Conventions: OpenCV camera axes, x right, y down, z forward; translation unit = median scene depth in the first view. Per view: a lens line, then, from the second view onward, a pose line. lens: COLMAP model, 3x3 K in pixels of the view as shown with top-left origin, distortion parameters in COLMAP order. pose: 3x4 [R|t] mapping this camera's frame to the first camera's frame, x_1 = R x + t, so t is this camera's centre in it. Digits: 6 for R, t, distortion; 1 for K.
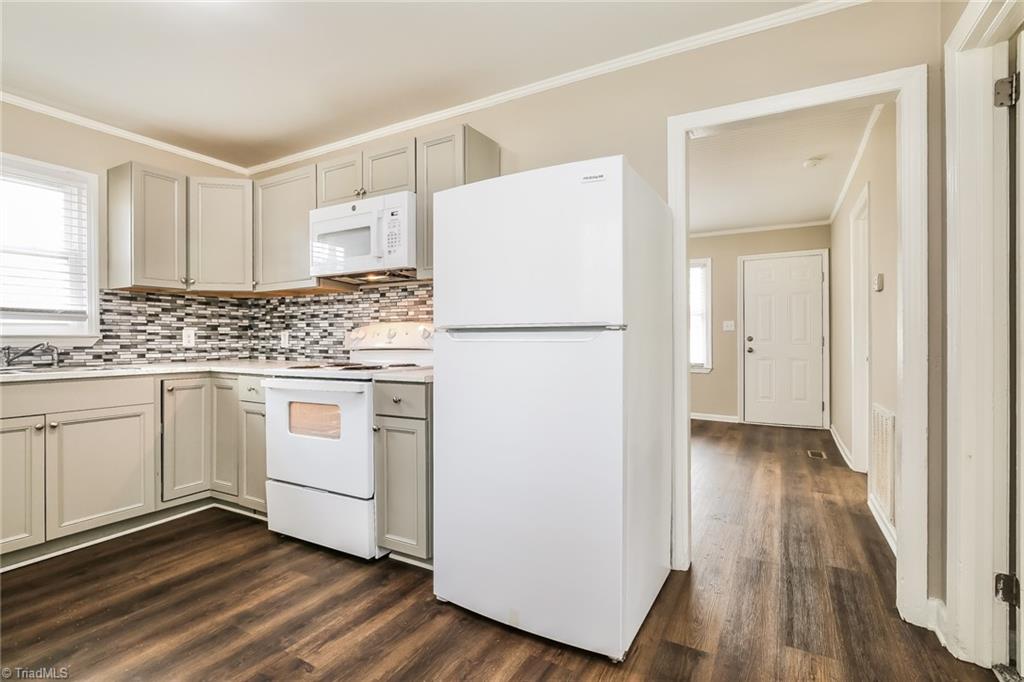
lens RADIAL K [[477.5, 0, 512.0], [0, 477.5, 341.0], [0, 0, 1]] dist [-0.012564, 0.001236]
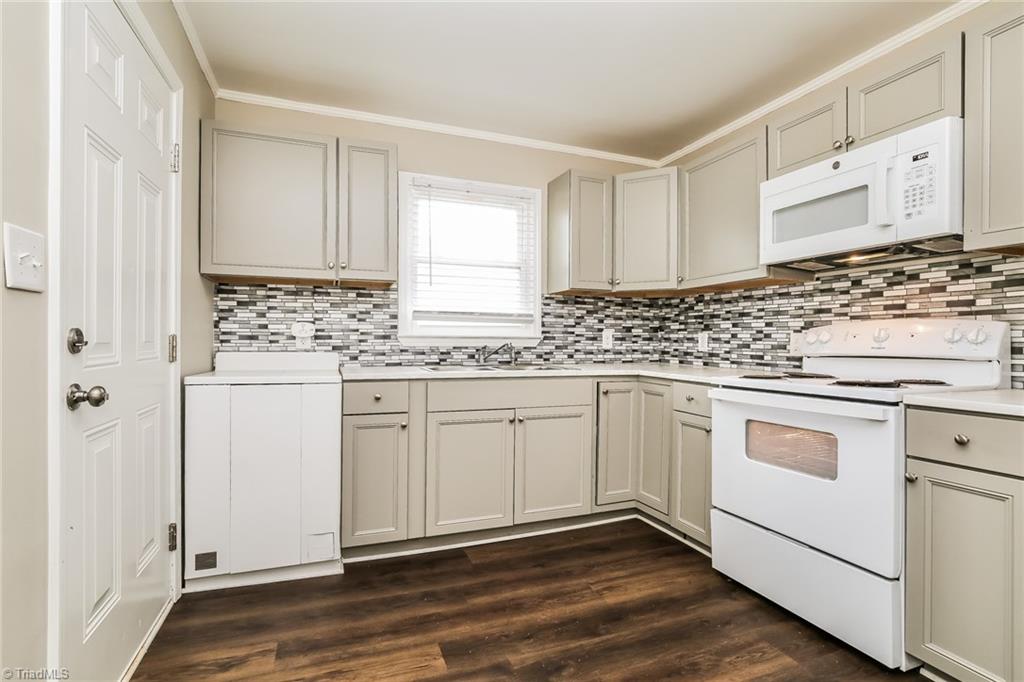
lens RADIAL K [[477.5, 0, 512.0], [0, 477.5, 341.0], [0, 0, 1]] dist [-0.012564, 0.001236]
pose [[0.777924, 0.008634, -0.628299, -0.231043], [-0.012334, 0.999923, -0.001531, 0.000591], [0.628237, 0.008941, 0.777971, 0.103057]]
